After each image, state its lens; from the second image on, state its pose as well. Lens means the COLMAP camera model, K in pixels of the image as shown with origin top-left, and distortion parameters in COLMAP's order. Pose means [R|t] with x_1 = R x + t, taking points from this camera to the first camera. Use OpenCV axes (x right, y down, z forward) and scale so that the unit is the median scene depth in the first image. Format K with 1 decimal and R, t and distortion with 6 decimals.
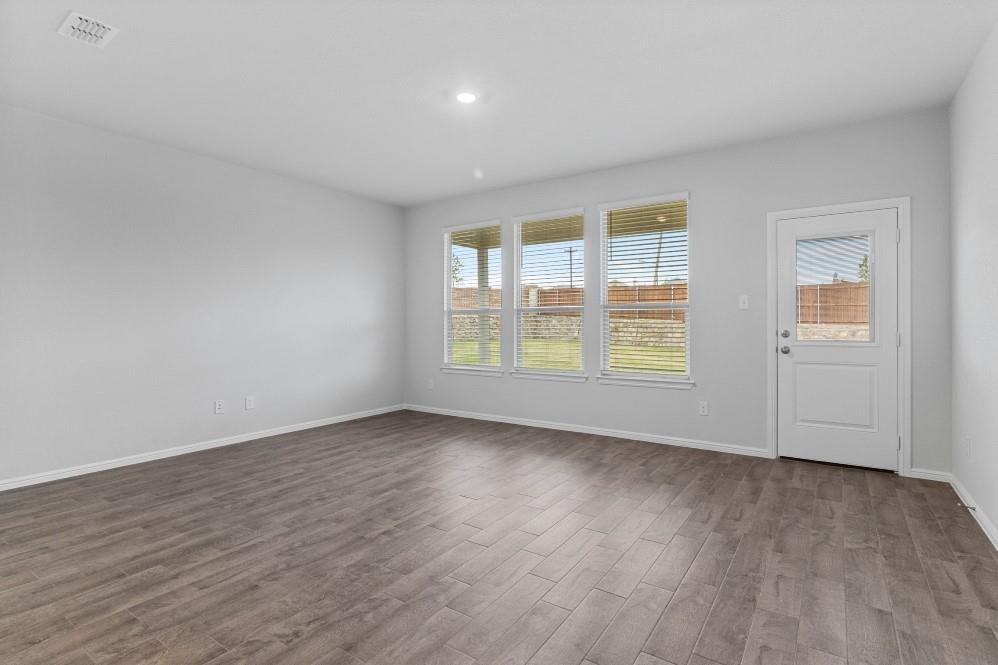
lens RADIAL K [[491.5, 0, 494.8], [0, 491.5, 317.1], [0, 0, 1]] dist [-0.000833, -0.009132]
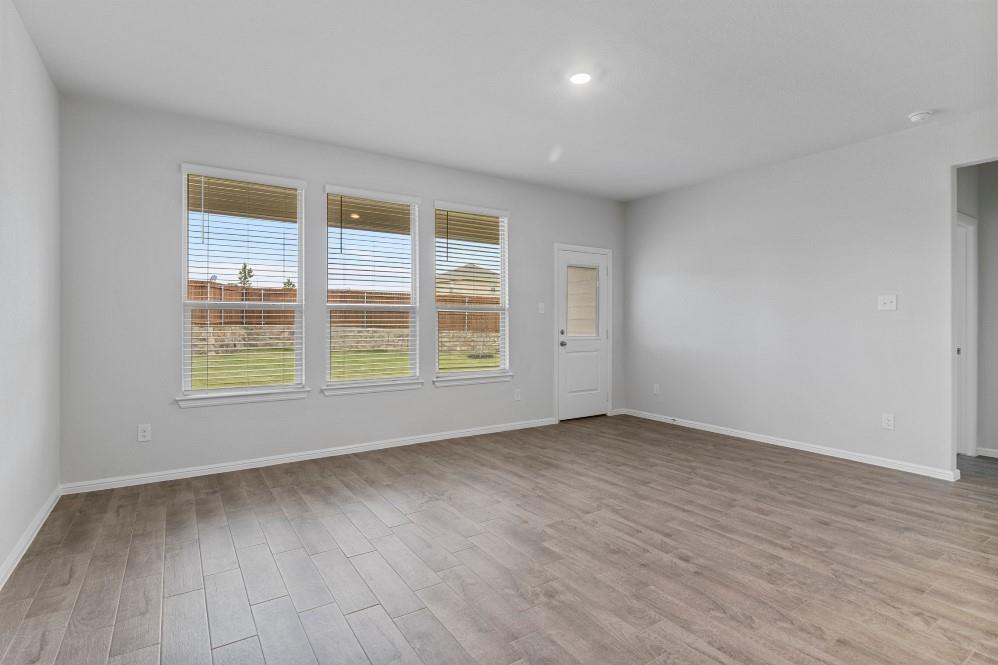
lens RADIAL K [[491.5, 0, 494.5], [0, 491.5, 323.8], [0, 0, 1]] dist [-0.000833, -0.009132]
pose [[0.381248, 0.003469, 0.924466, -0.929343], [-0.007822, 0.999969, -0.000527, 0.015778], [-0.924440, -0.007030, 0.381264, 0.781588]]
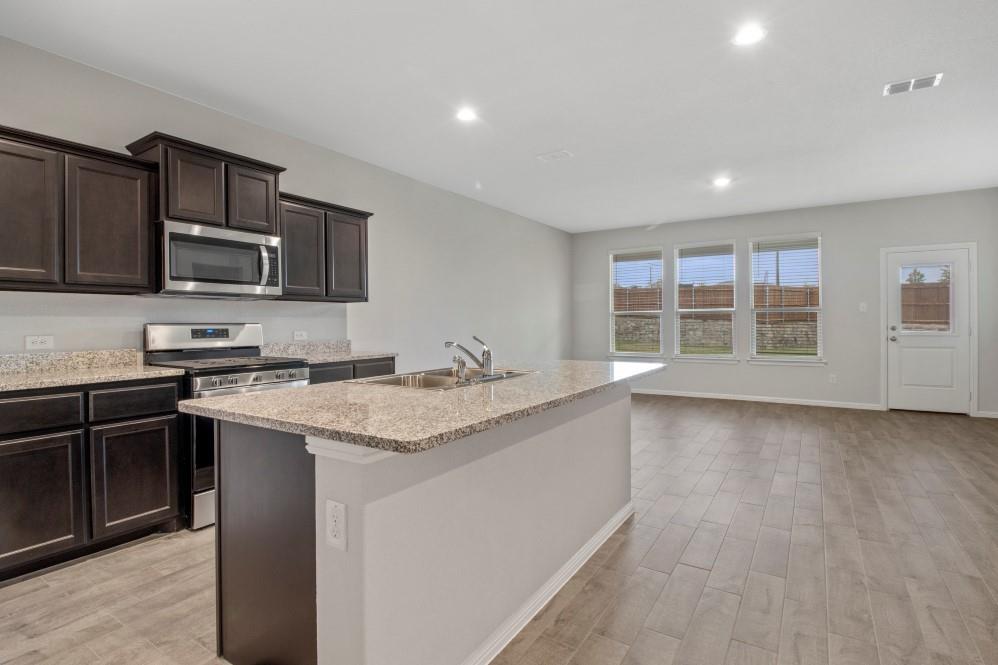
lens RADIAL K [[491.5, 0, 499.0], [0, 491.5, 323.6], [0, 0, 1]] dist [-0.000833, -0.009132]
pose [[0.999147, -0.003835, 0.041107, -0.832896], [0.003431, 0.999945, 0.009885, 0.001296], [-0.041142, -0.009736, 0.999106, -0.559509]]
